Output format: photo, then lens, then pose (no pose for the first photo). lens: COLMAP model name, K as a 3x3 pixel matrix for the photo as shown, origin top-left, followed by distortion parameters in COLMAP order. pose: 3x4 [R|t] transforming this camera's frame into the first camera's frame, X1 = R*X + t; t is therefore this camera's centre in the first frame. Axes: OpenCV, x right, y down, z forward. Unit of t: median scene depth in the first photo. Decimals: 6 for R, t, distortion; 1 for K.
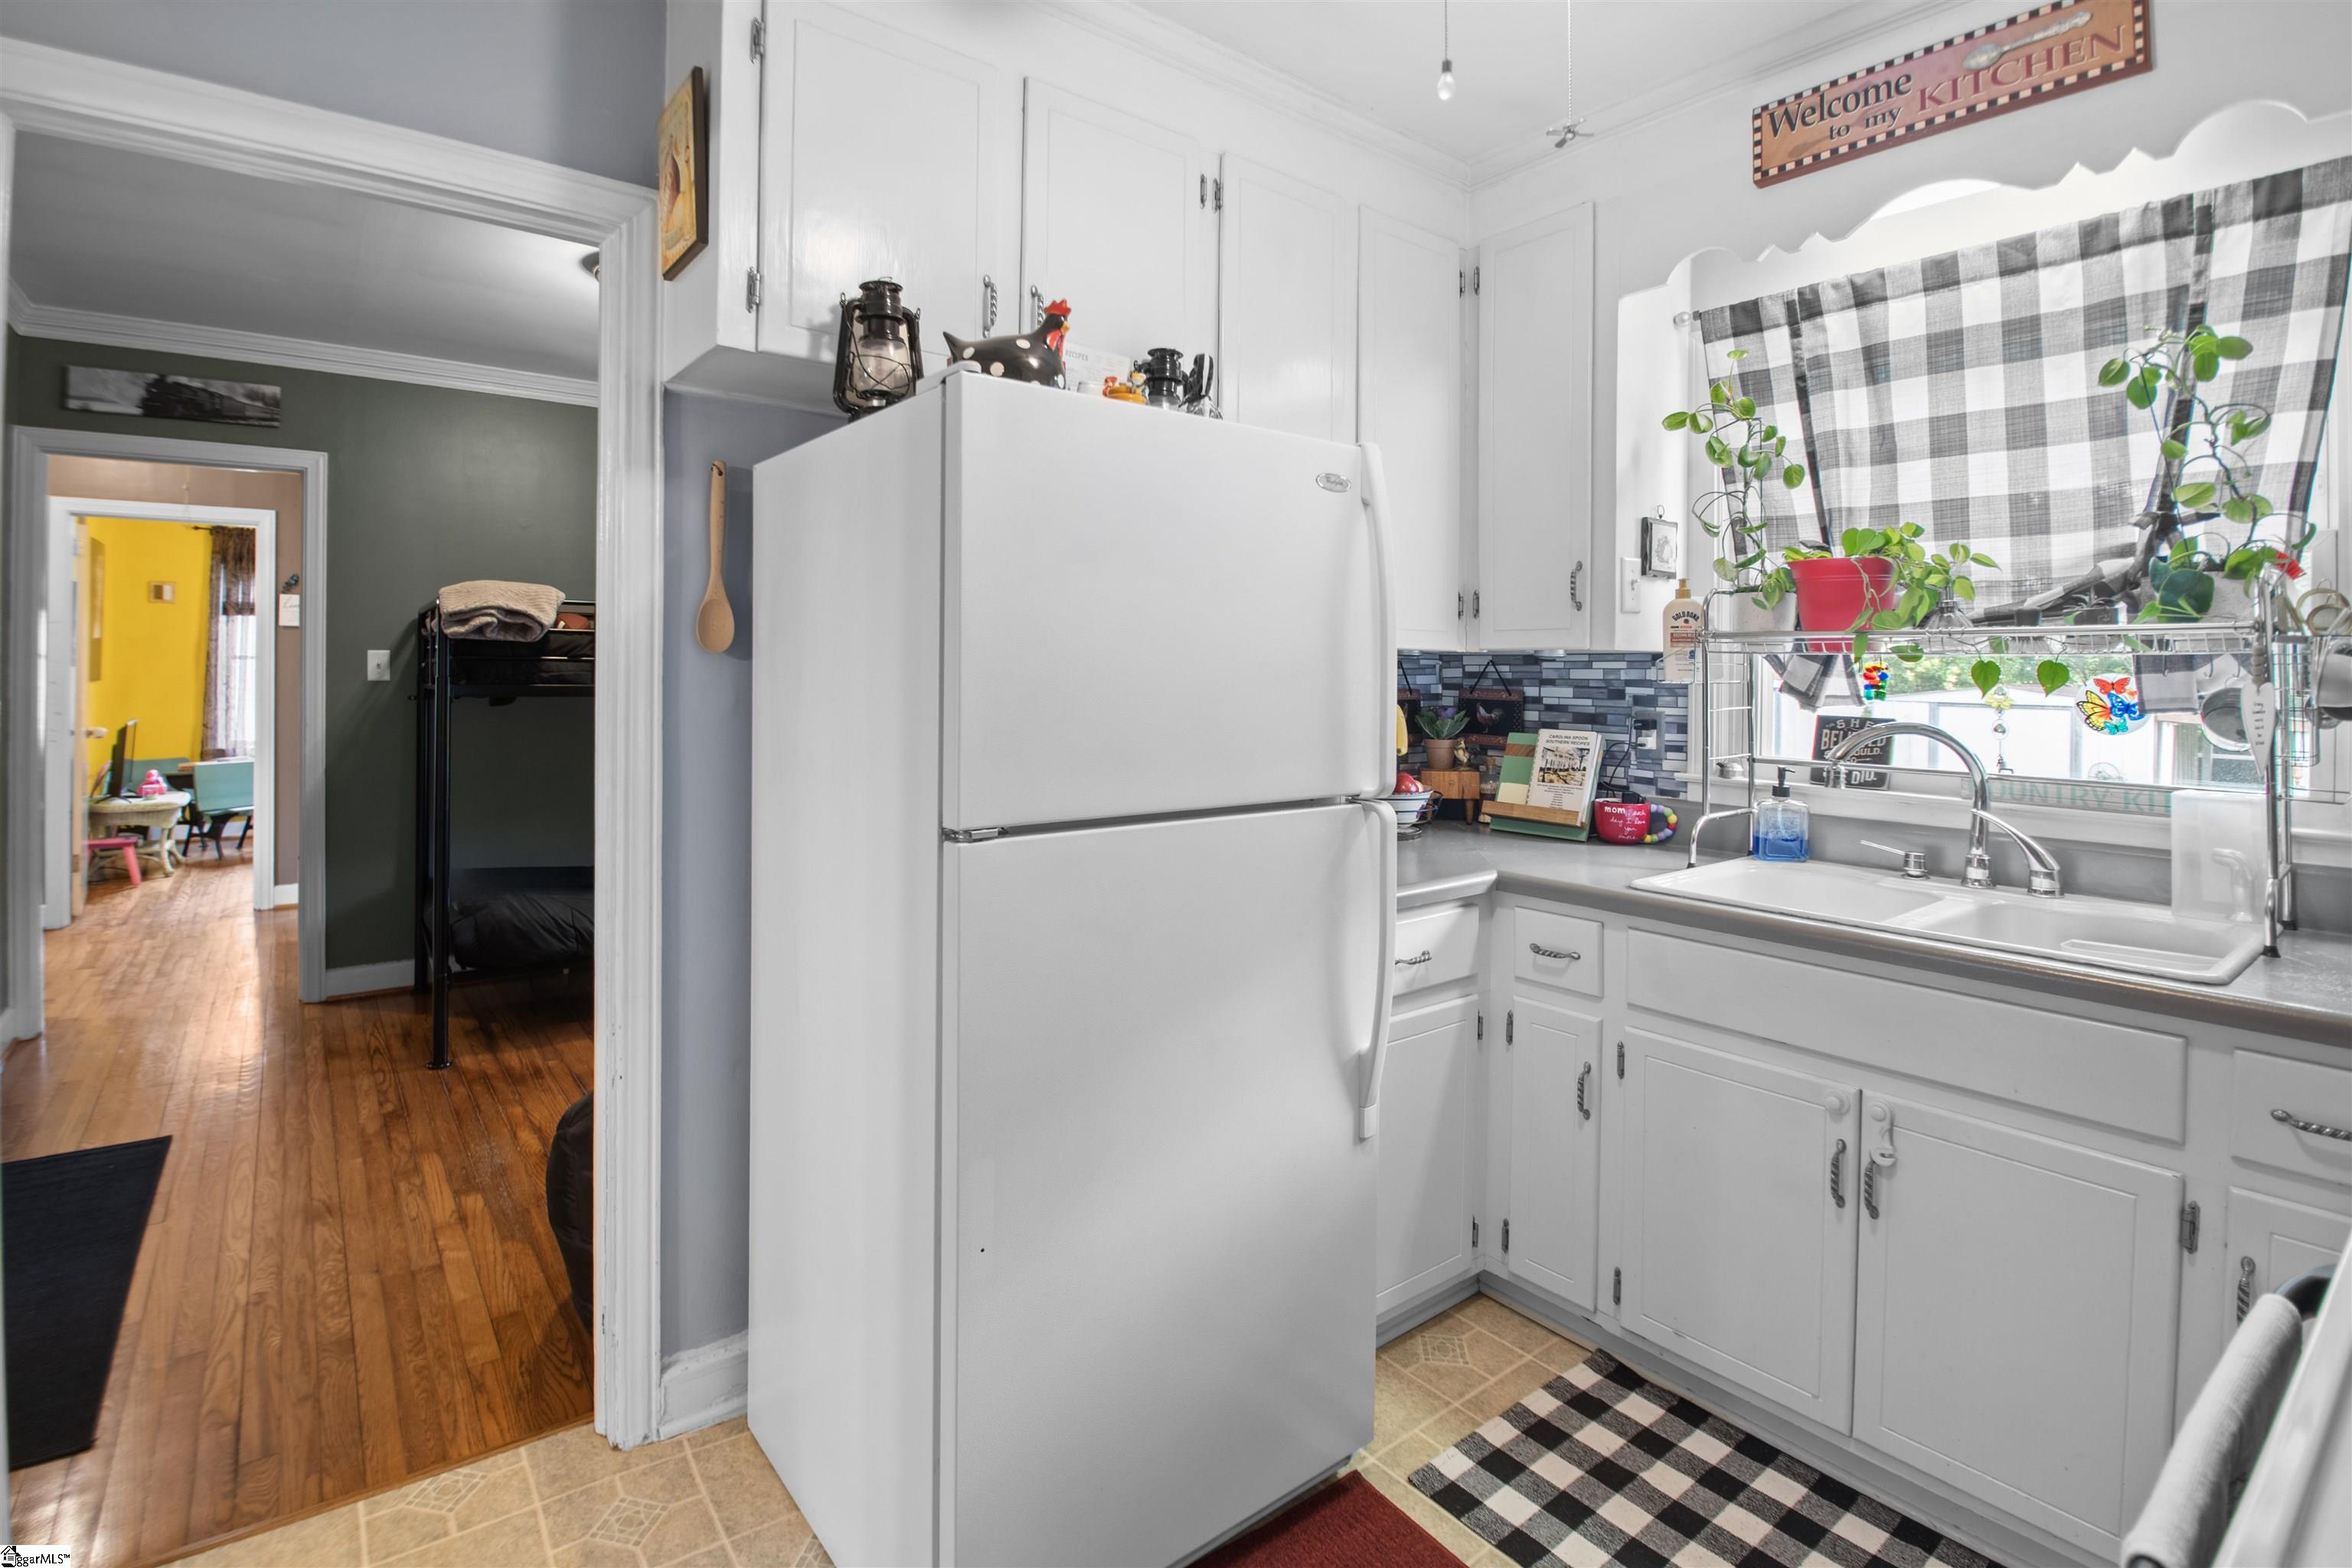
lens RADIAL K [[1131.0, 0, 1177.6], [0, 1131.0, 677.0], [0, 0, 1]] dist [-0.011890, -0.014518]
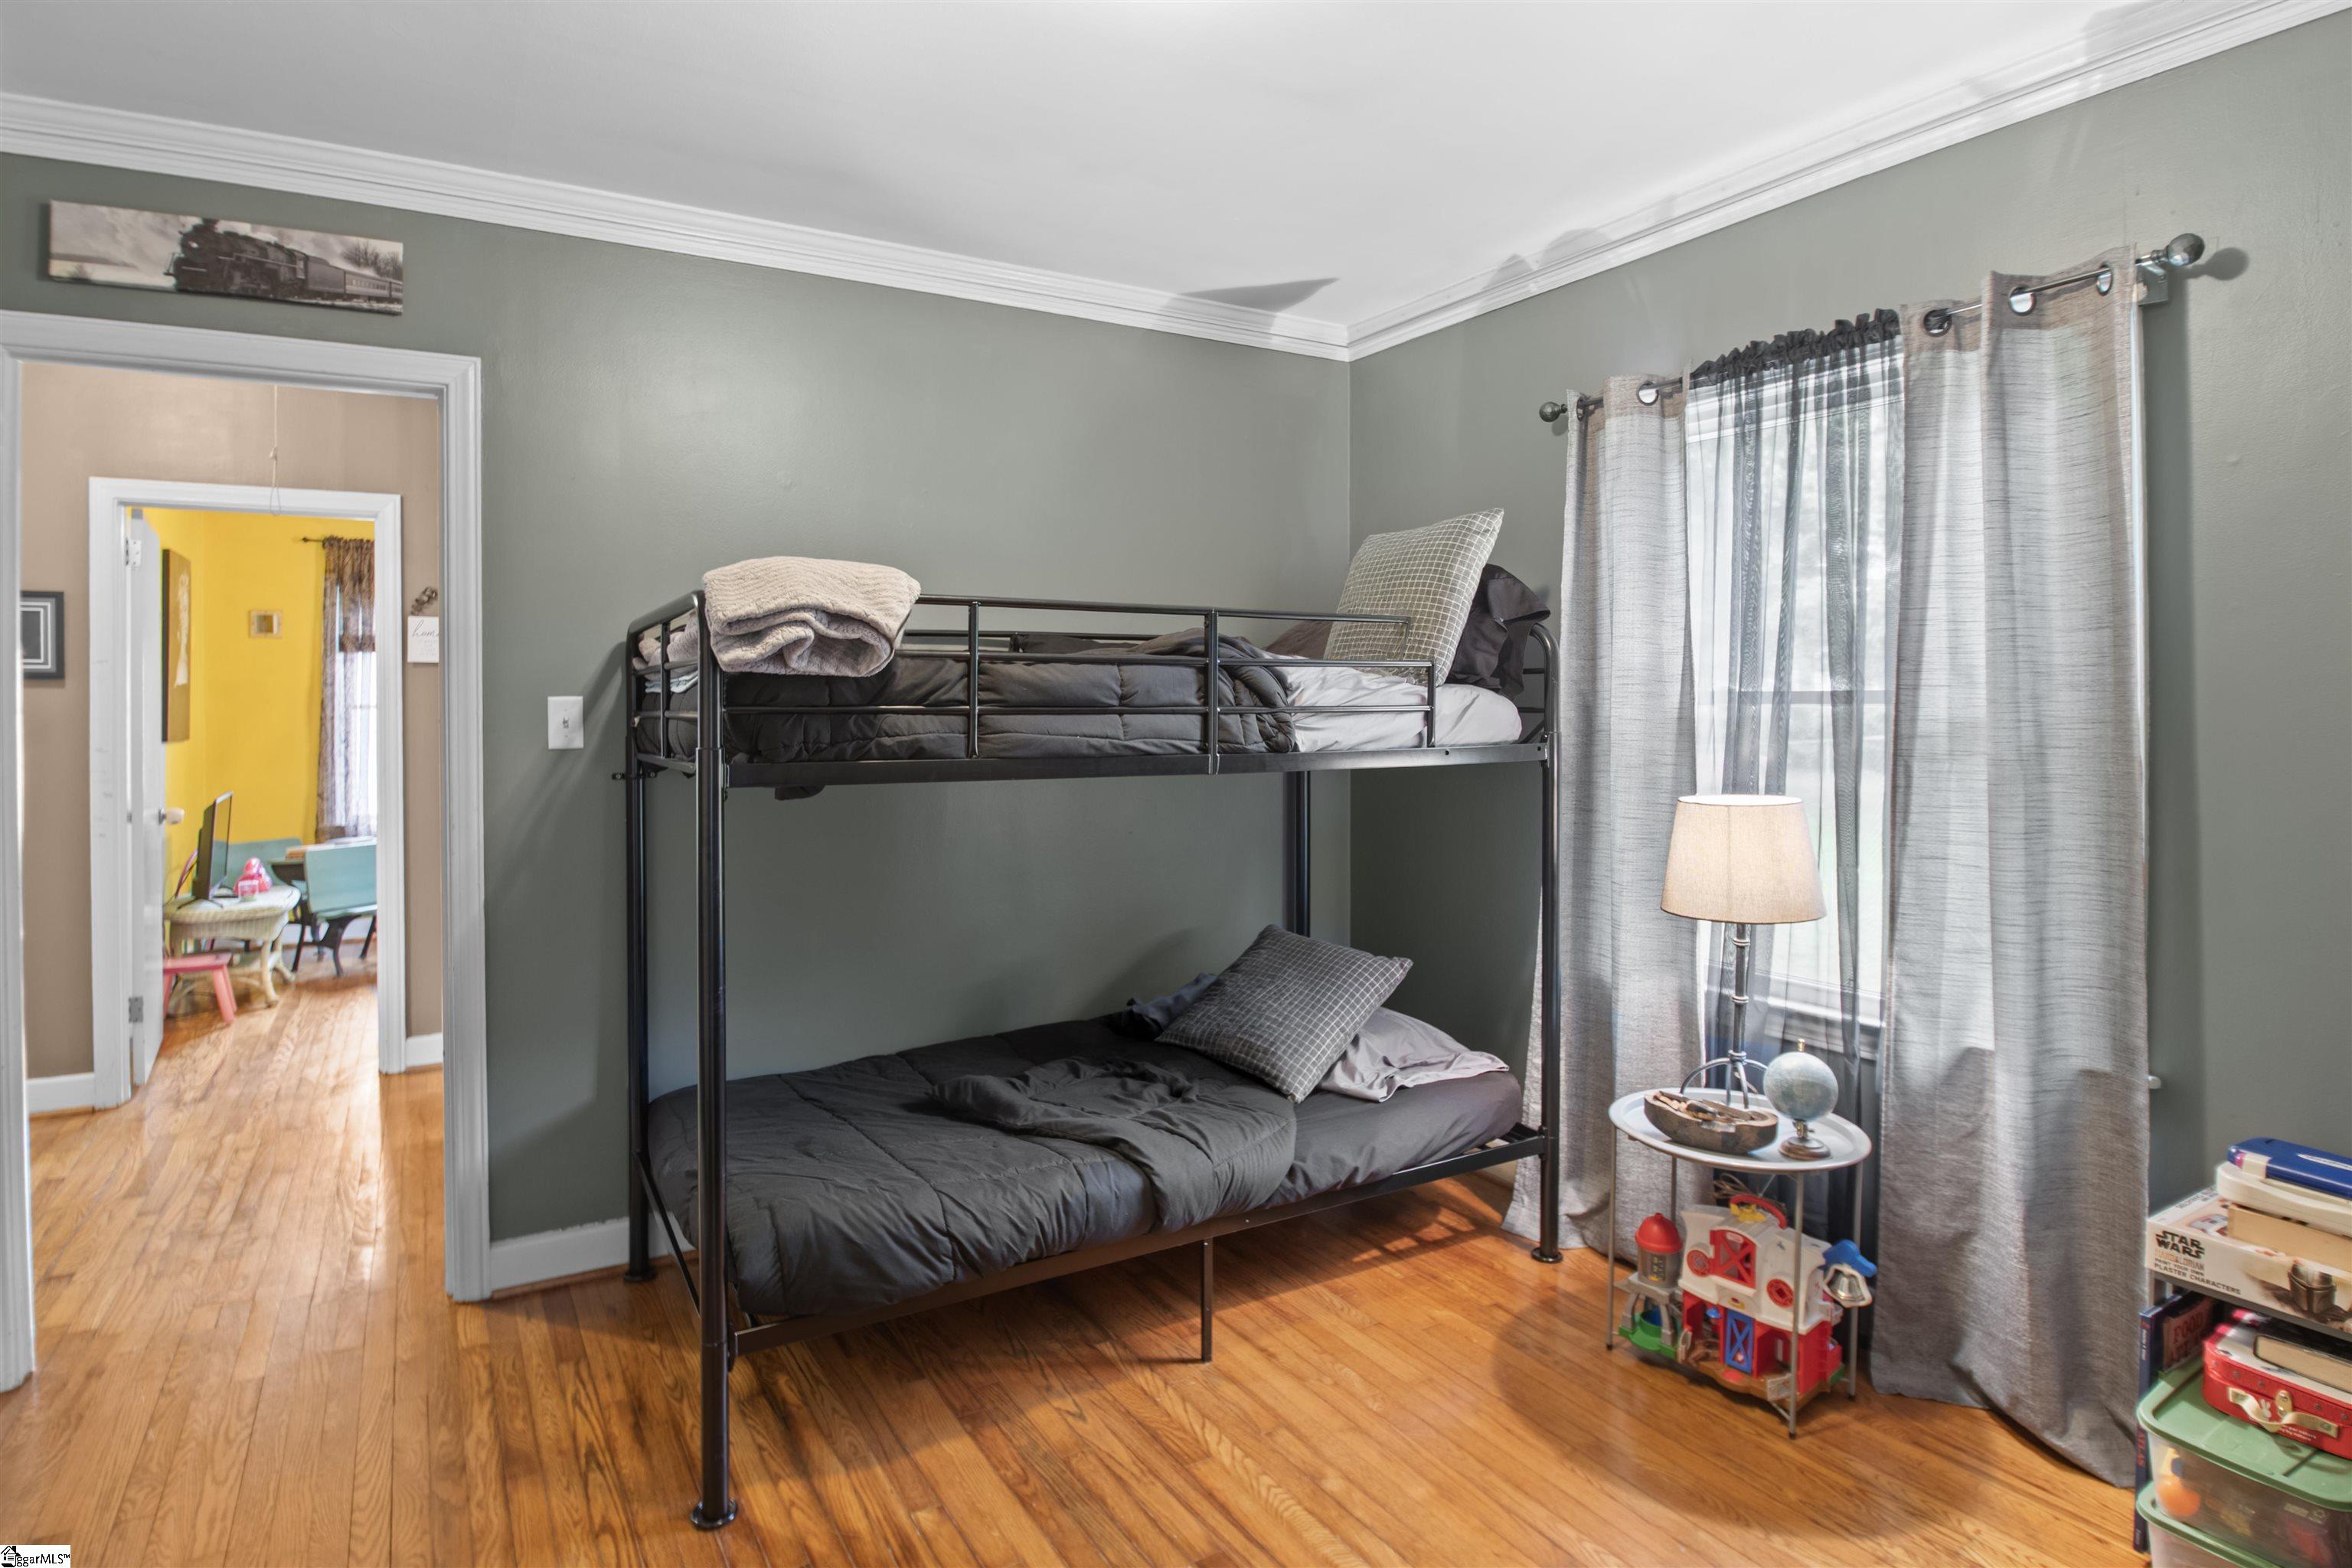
lens RADIAL K [[1278.8, 0, 1166.8], [0, 1278.8, 712.7], [0, 0, 1]] dist [-0.023256, -0.002936]
pose [[0.990247, -0.013558, -0.138665, -0.244836], [0.013769, 0.999905, 0.000563, -0.009096], [0.138644, -0.002467, 0.990339, 0.304411]]
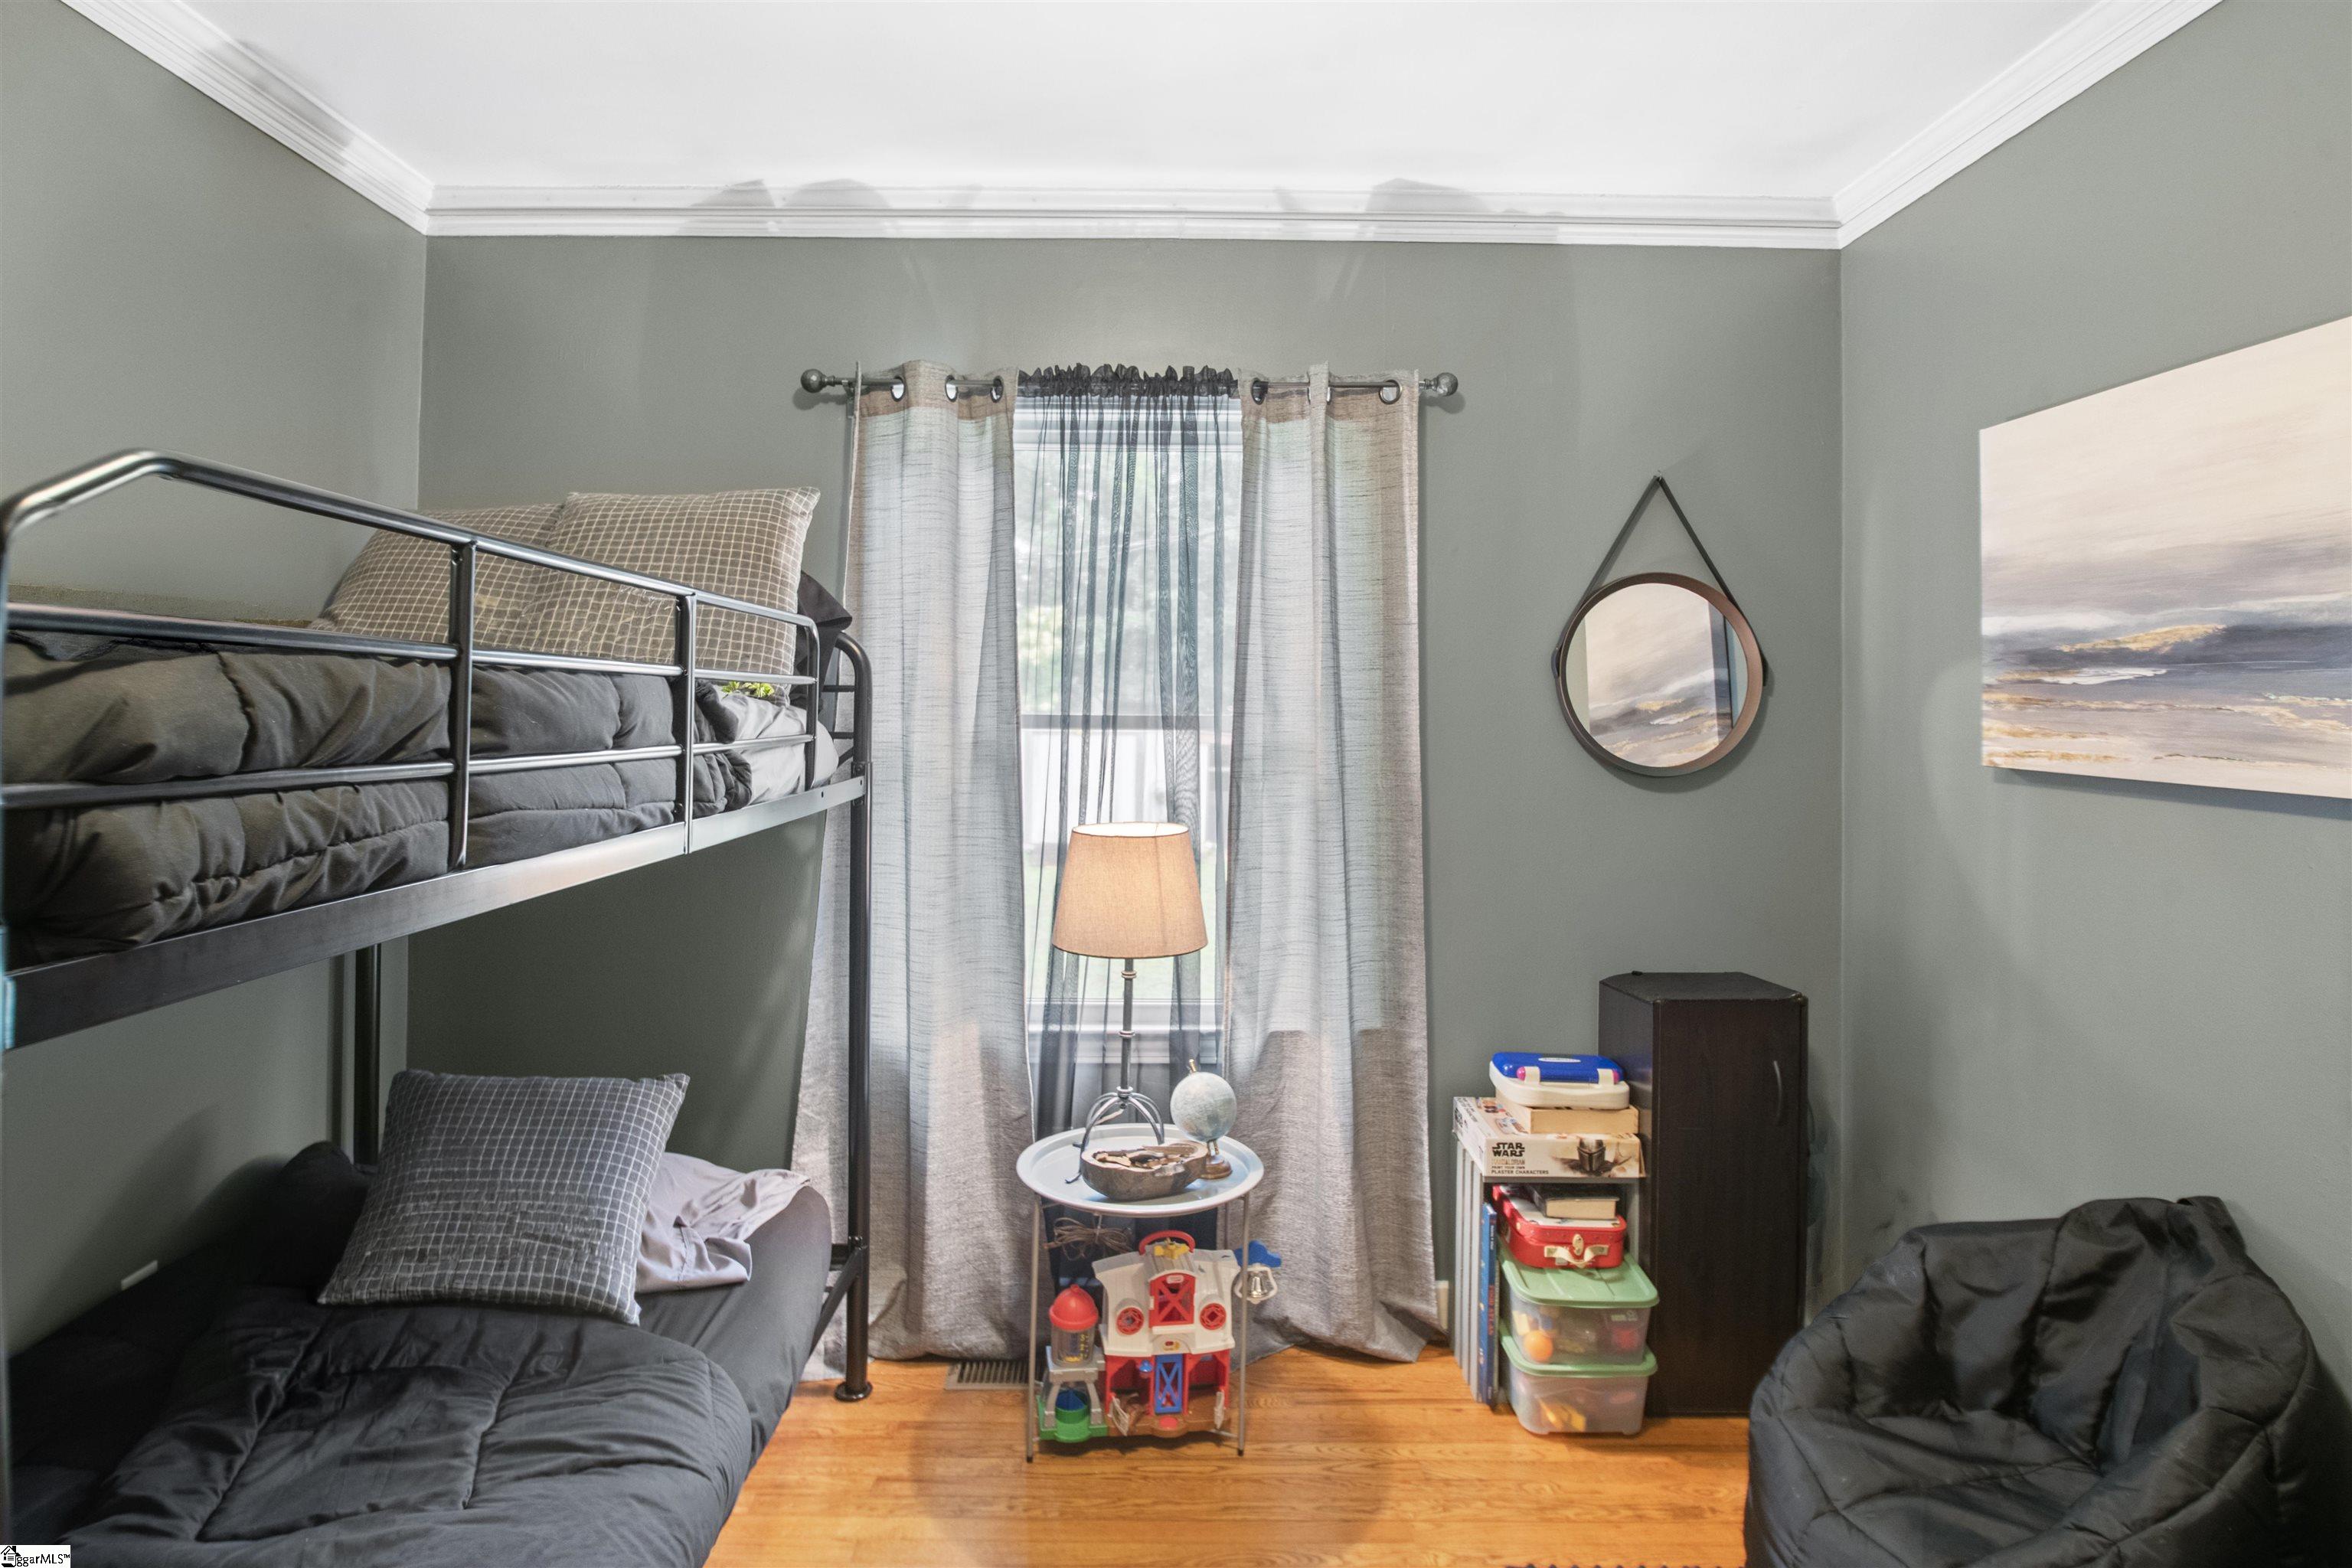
lens RADIAL K [[1247.4, 0, 1171.0], [0, 1247.4, 686.5], [0, 0, 1]] dist [-0.026397, 0.000063]
pose [[0.618056, 0.006049, 0.786110, -0.450048], [0.004655, 0.999925, -0.011355, -0.020243], [-0.786120, 0.010677, 0.617982, 0.511005]]
